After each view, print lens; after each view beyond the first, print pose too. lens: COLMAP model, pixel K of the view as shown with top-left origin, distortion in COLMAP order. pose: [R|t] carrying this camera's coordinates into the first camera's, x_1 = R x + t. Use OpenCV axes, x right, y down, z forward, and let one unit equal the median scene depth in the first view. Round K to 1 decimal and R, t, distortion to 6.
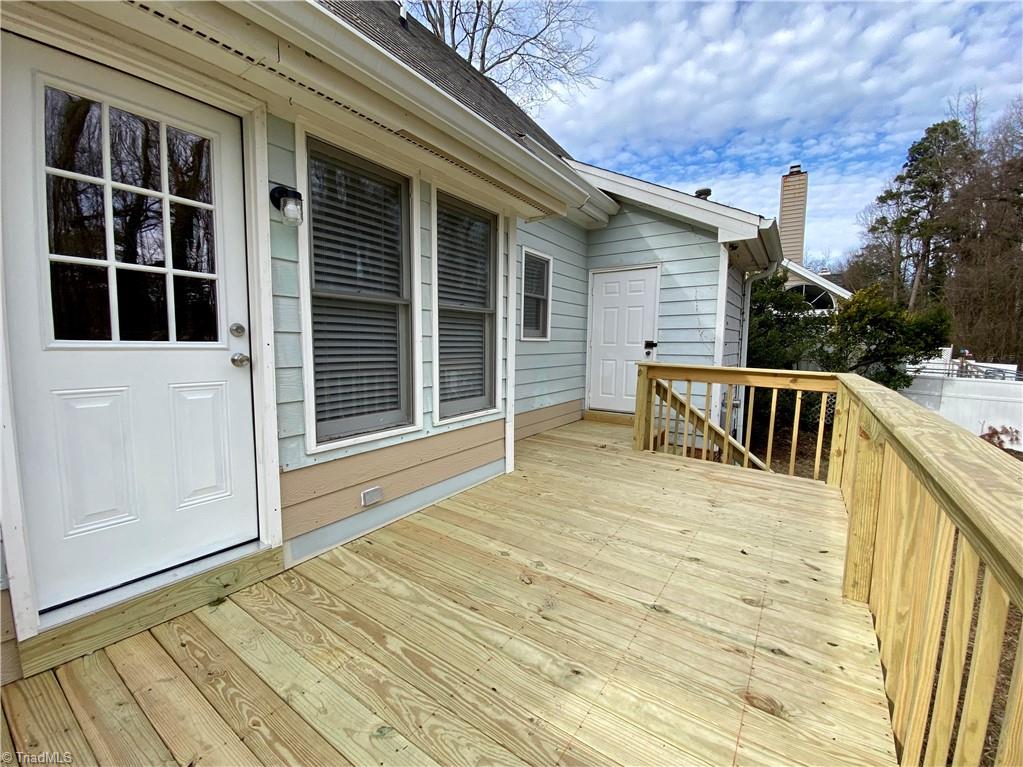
lens RADIAL K [[419.2, 0, 511.5], [0, 419.2, 383.5], [0, 0, 1]] dist [0.029433, -0.025351]
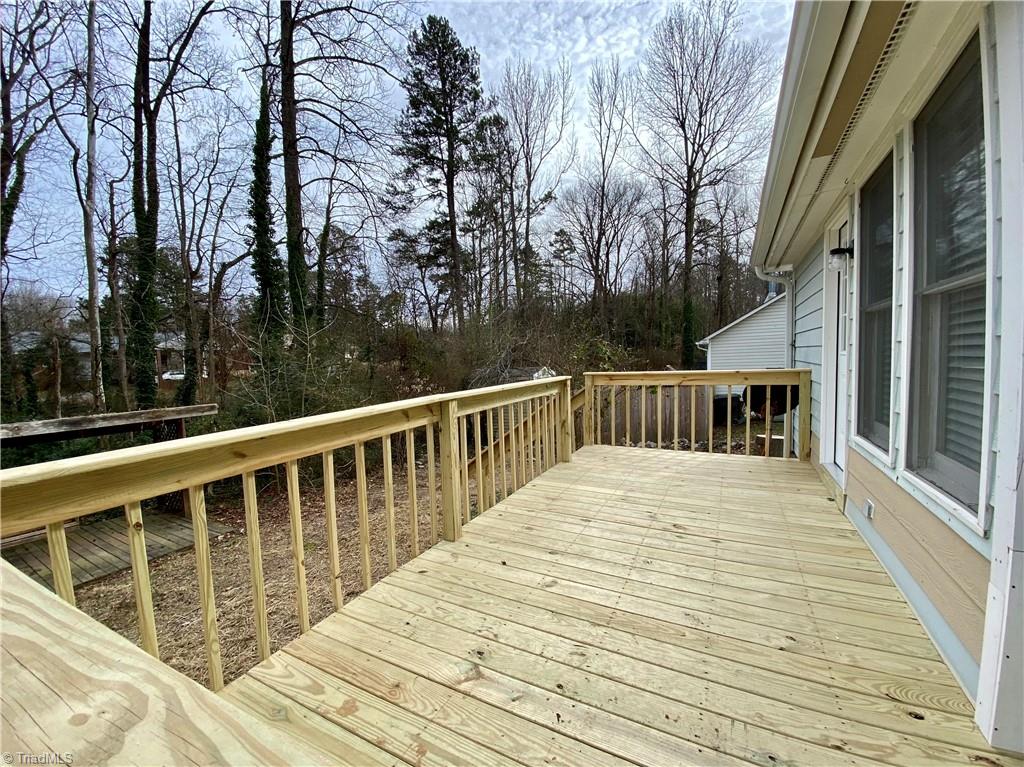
lens RADIAL K [[419.6, 0, 512.0], [0, 419.6, 383.5], [0, 0, 1]] dist [0.029433, -0.025351]
pose [[-0.992344, 0.023641, -0.121220, 0.674385], [0.005301, 0.988757, 0.149438, -0.193658], [0.123390, 0.147651, -0.981312, 2.034094]]
